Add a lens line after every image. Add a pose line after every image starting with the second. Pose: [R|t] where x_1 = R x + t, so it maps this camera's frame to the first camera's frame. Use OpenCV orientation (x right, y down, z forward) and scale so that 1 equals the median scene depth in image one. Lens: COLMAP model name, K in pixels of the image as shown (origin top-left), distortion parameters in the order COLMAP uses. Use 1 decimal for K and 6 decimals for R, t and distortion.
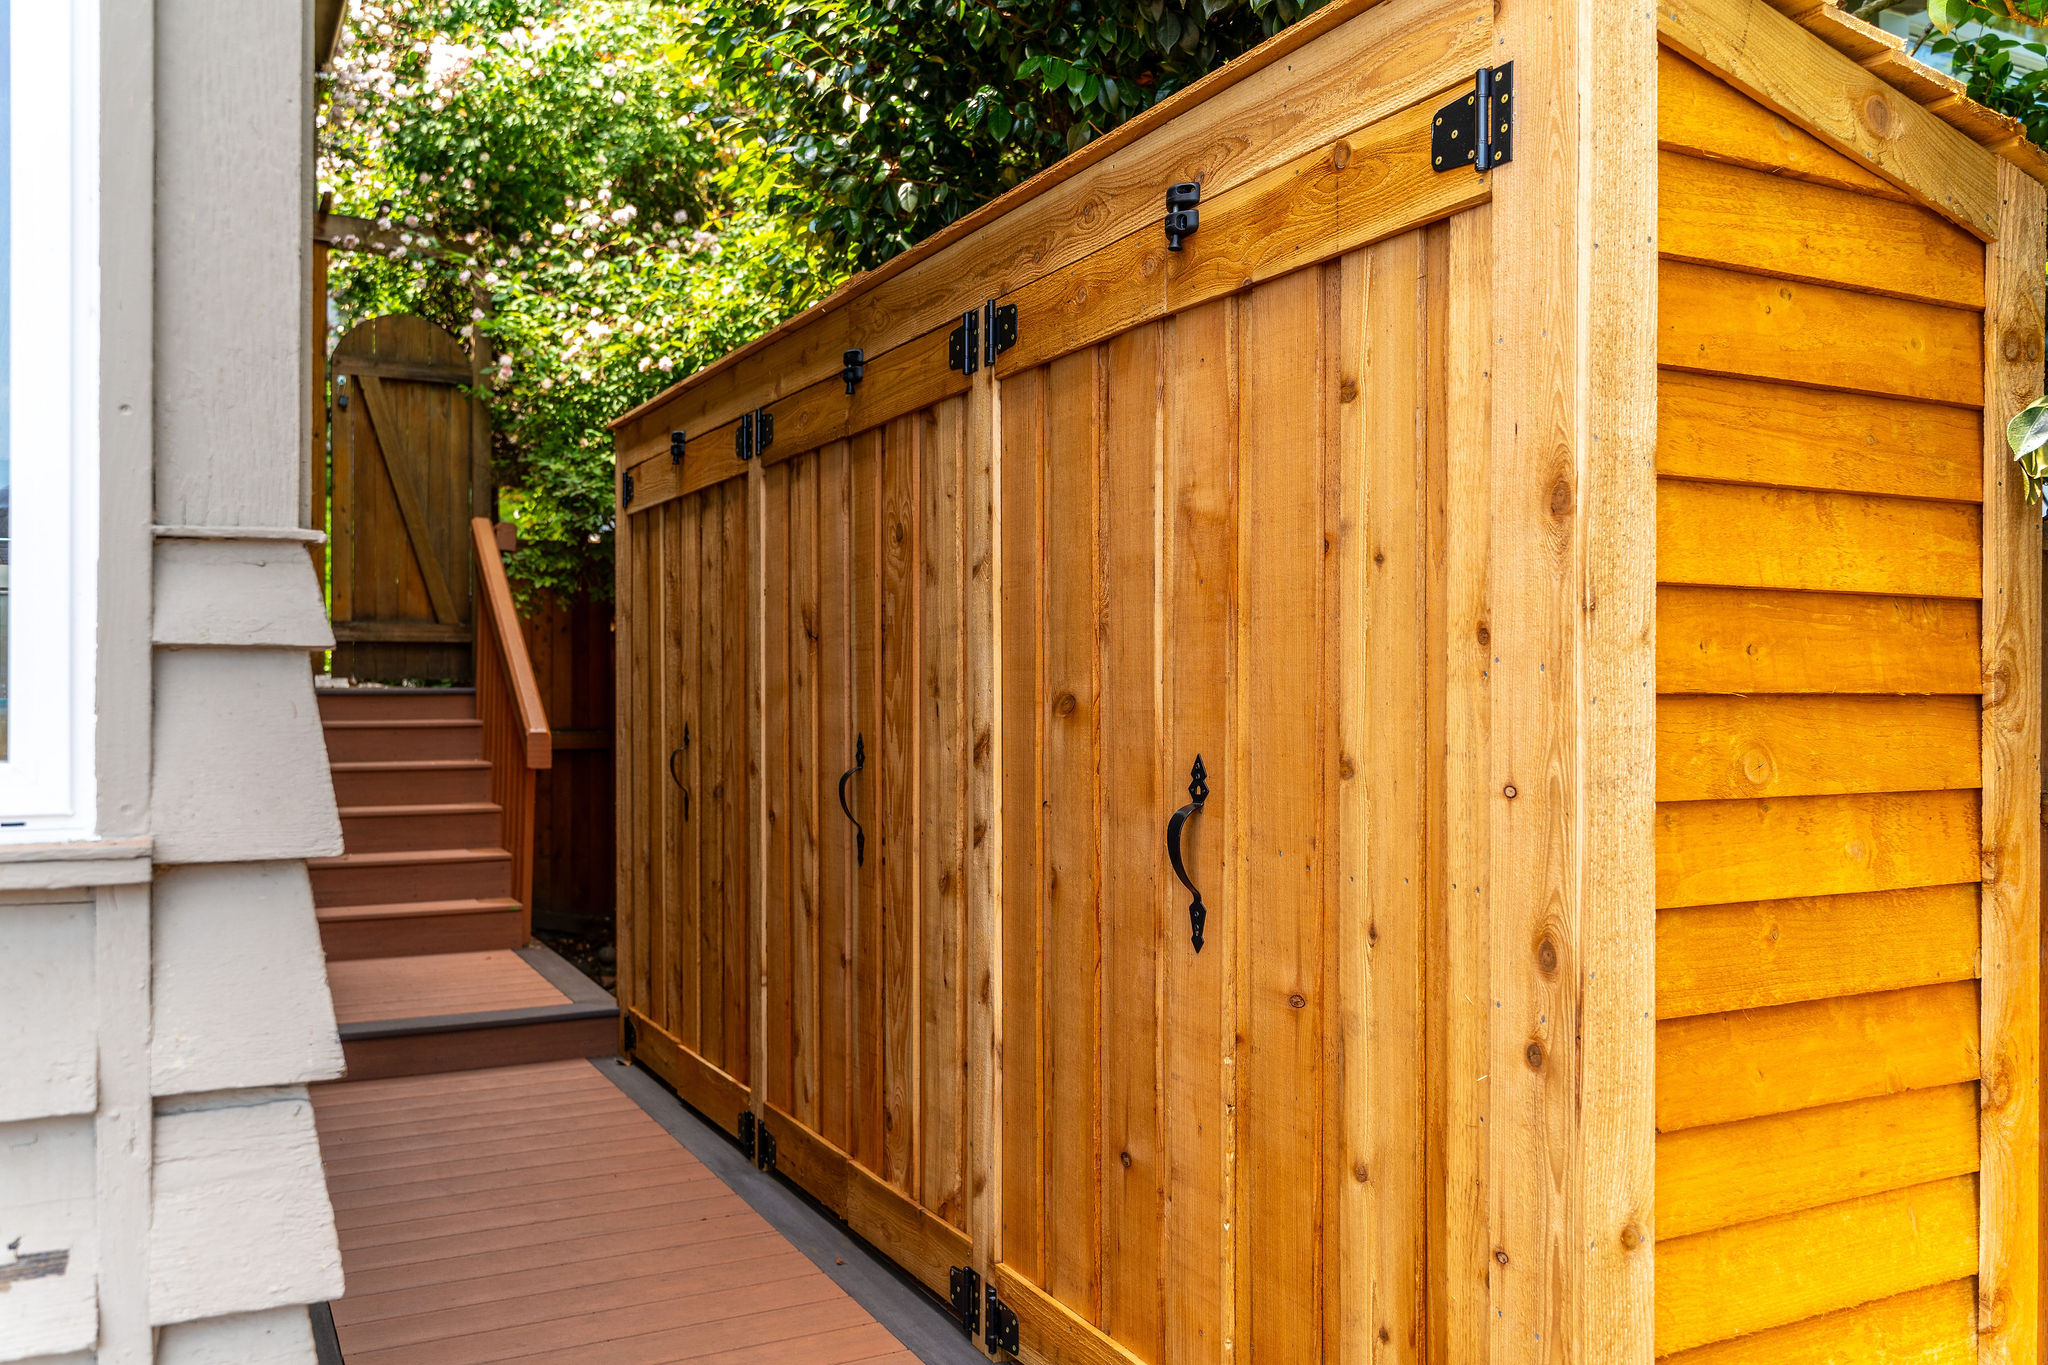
lens RADIAL K [[1621.4, 0, 1031.1], [0, 1621.4, 686.1], [0, 0, 1]] dist [0.004502, -0.008603]
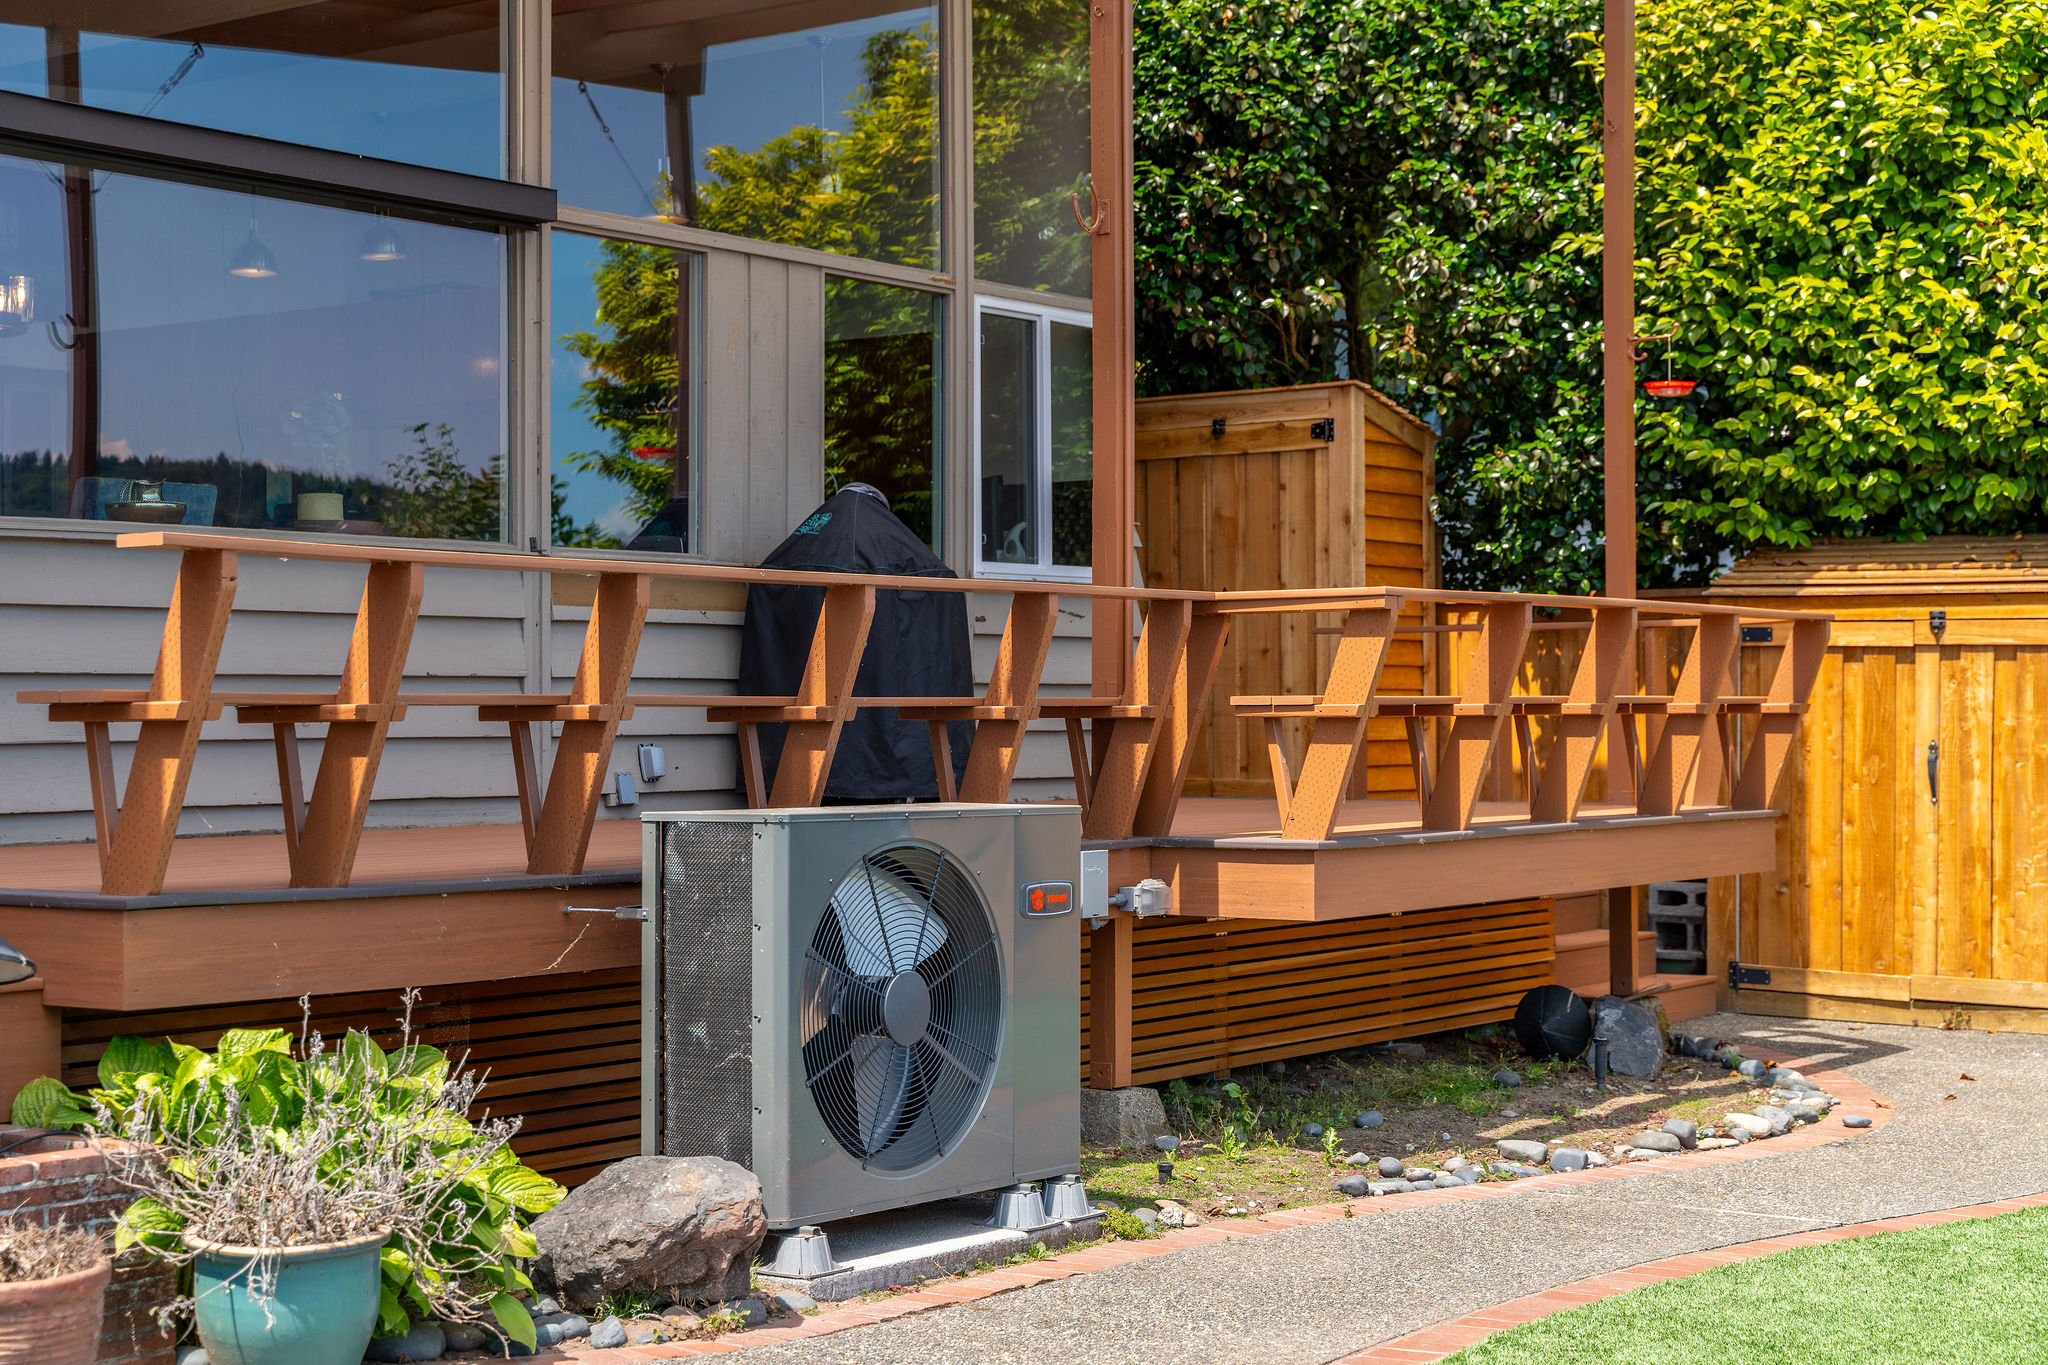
lens RADIAL K [[3206.2, 0, 1068.3], [0, 3206.2, 688.7], [0, 0, 1]] dist [0.005117, 0.000000]
pose [[0.888557, -0.002882, 0.458757, -2.426615], [0.009243, 0.999890, -0.011622, 0.244497], [-0.458673, 0.014567, 0.888486, -3.569385]]
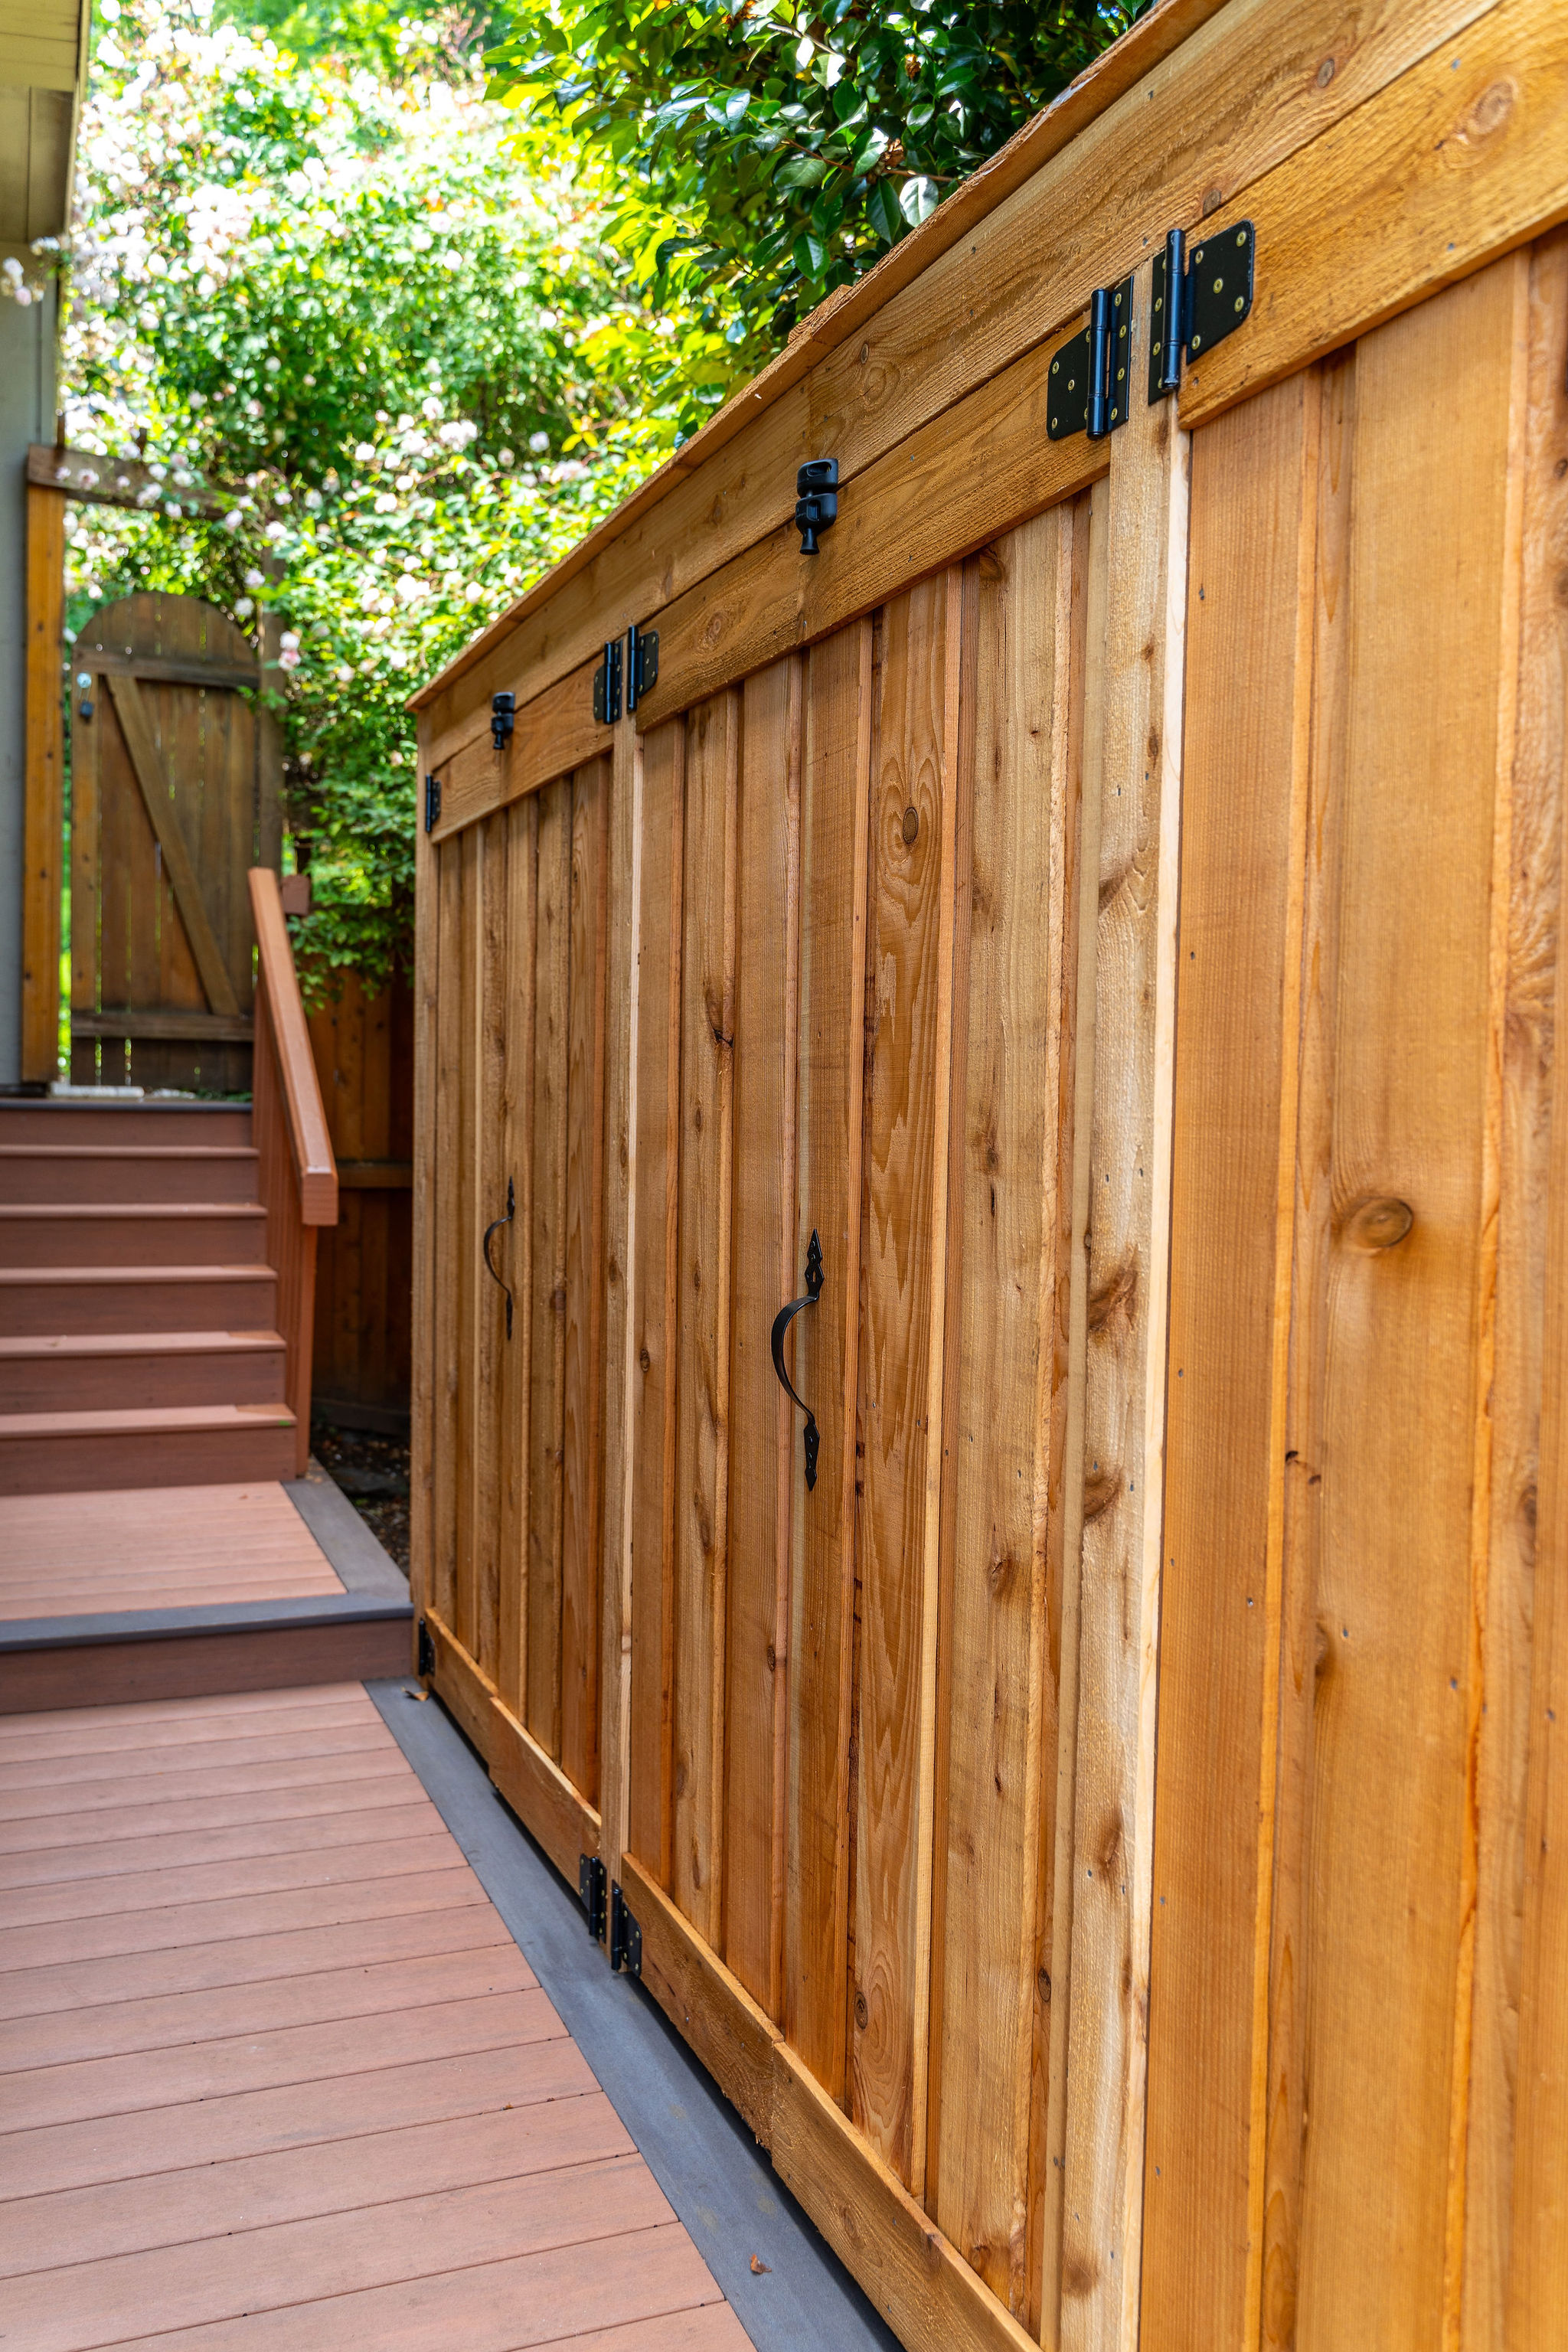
lens RADIAL K [[1862.1, 0, 776.3], [0, 1862.1, 1180.4], [0, 0, 1]] dist [0.004502, -0.008603]
pose [[0.995140, 0.023763, -0.095560, -0.069177], [-0.019686, 0.998864, 0.043385, -0.013235], [0.096482, -0.041293, 0.994478, 0.466634]]
